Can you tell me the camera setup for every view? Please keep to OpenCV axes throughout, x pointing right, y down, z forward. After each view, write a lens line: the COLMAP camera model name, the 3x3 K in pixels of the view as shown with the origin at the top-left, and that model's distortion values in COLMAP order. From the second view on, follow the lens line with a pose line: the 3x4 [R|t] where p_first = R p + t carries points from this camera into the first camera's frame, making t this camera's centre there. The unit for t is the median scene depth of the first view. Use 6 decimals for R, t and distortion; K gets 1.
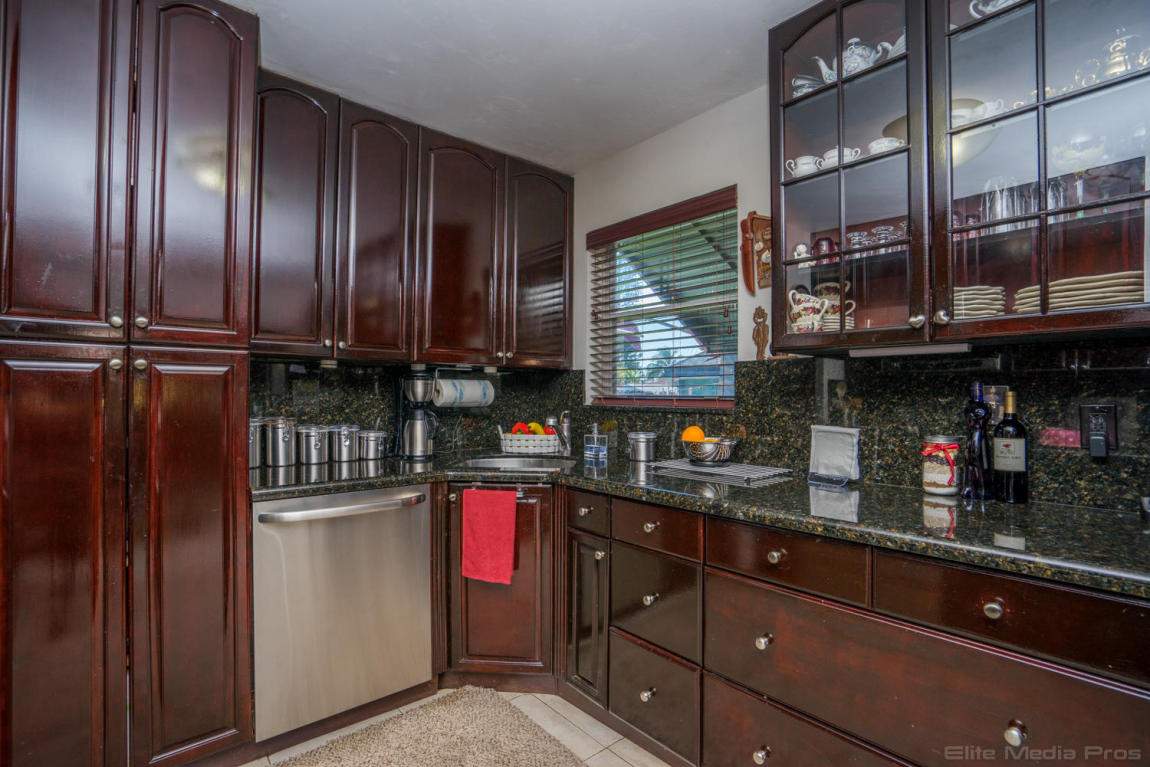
lens RADIAL K [[529.9, 0, 583.3], [0, 529.9, 386.4], [0, 0, 1]] dist [-0.022302, 0.001264]
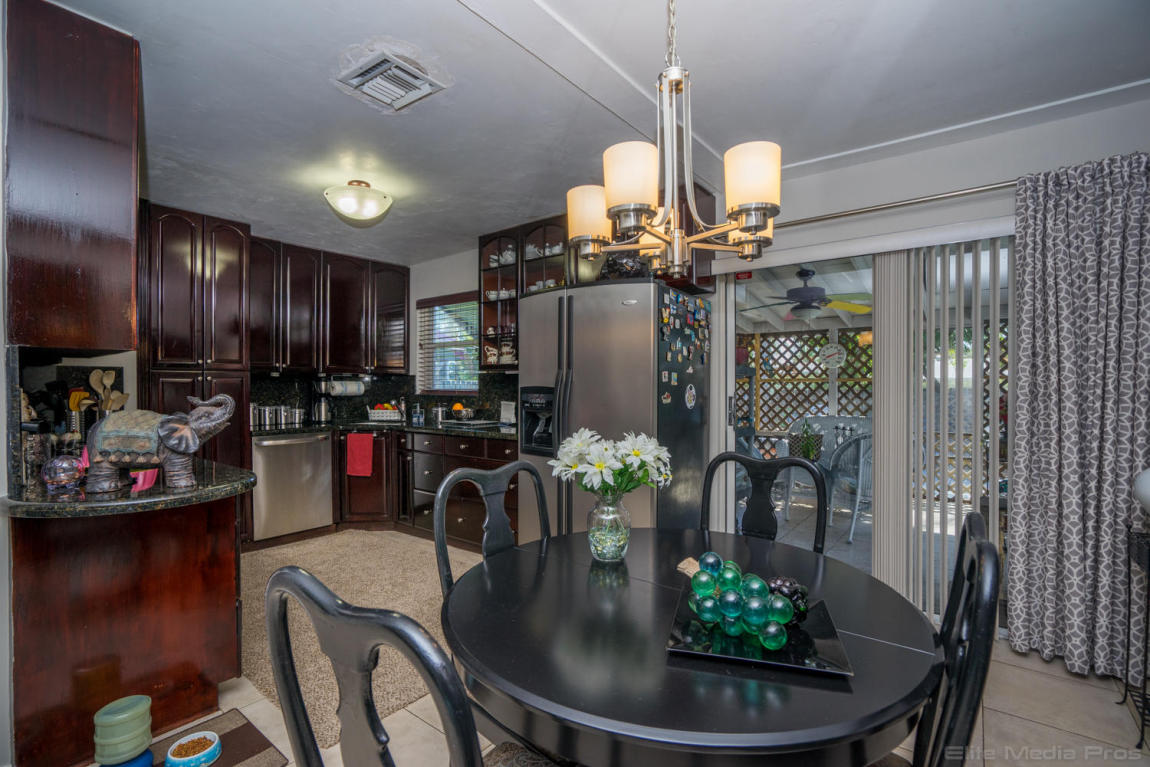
lens RADIAL K [[529.9, 0, 565.9], [0, 529.9, 385.9], [0, 0, 1]] dist [-0.022302, 0.001264]
pose [[0.985107, -0.005455, 0.171857, 0.226989], [0.002803, 0.999873, 0.015671, -0.024308], [-0.171921, -0.014956, 0.984997, -1.021532]]
